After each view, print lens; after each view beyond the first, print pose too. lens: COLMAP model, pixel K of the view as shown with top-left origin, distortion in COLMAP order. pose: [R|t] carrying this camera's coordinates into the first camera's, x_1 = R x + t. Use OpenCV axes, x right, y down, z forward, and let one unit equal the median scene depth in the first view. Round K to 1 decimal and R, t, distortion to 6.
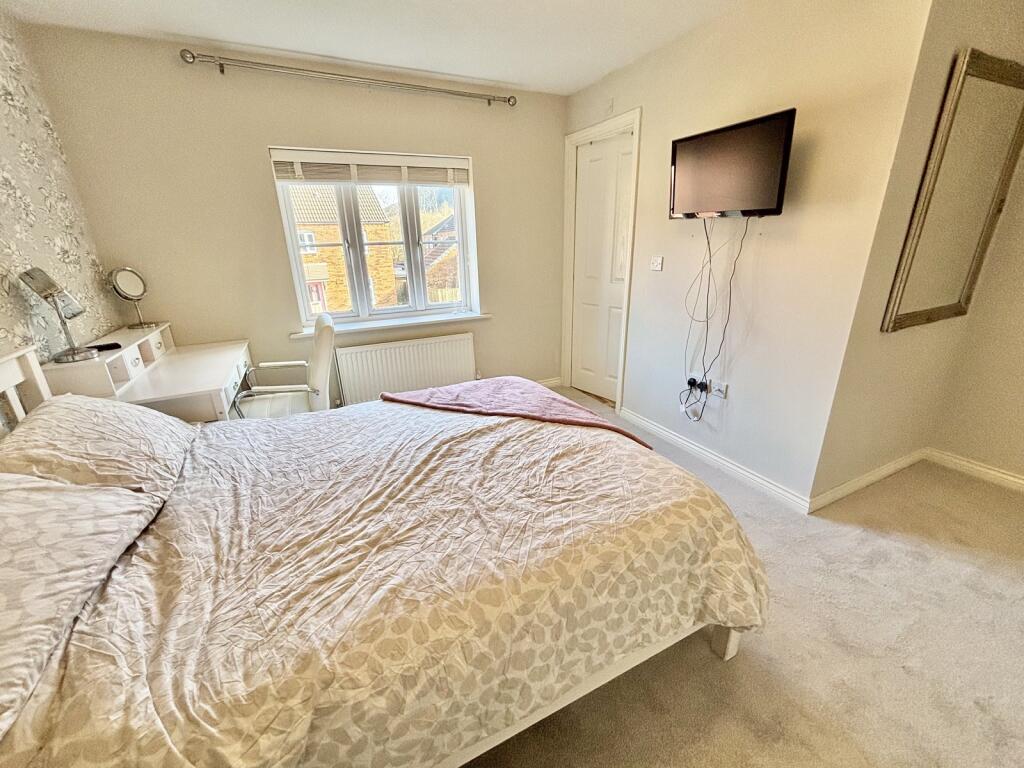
lens RADIAL K [[413.6, 0, 511.3], [0, 413.6, 382.5], [0, 0, 1]] dist [0.000630, 0.000521]
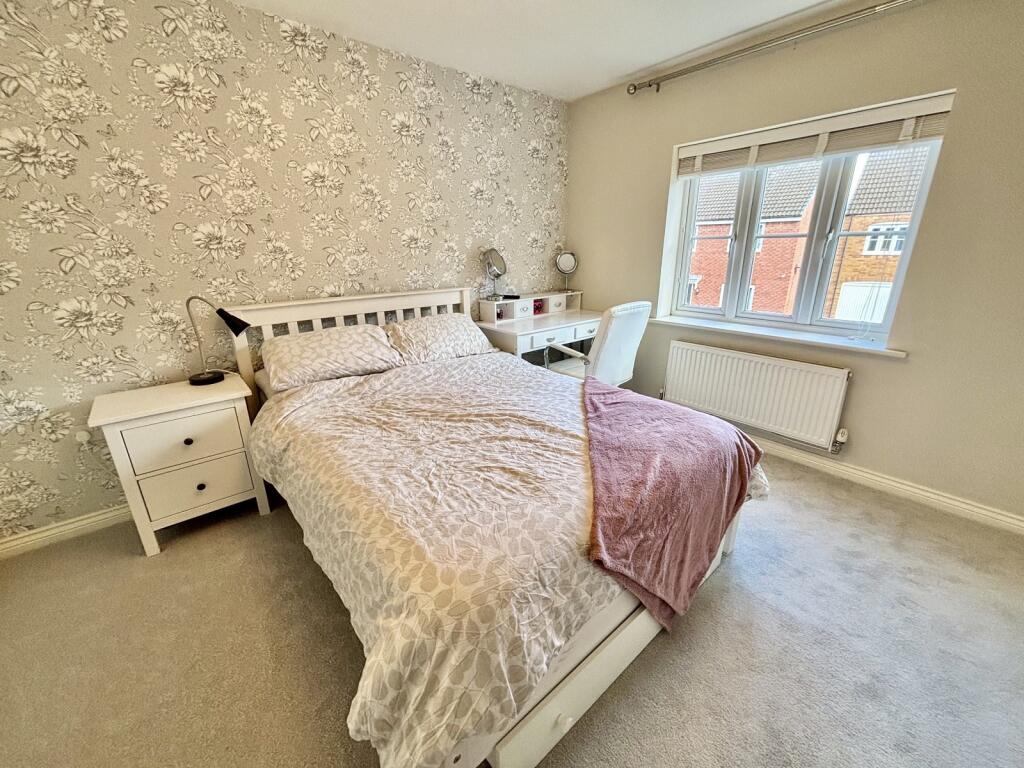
lens RADIAL K [[413.6, 0, 511.3], [0, 413.6, 382.5], [0, 0, 1]] dist [0.000630, 0.000521]
pose [[0.236386, 0.325755, -0.915426, 0.853701], [-0.311225, 0.917875, 0.246261, -0.216282], [0.920468, 0.226691, 0.318356, 0.646401]]
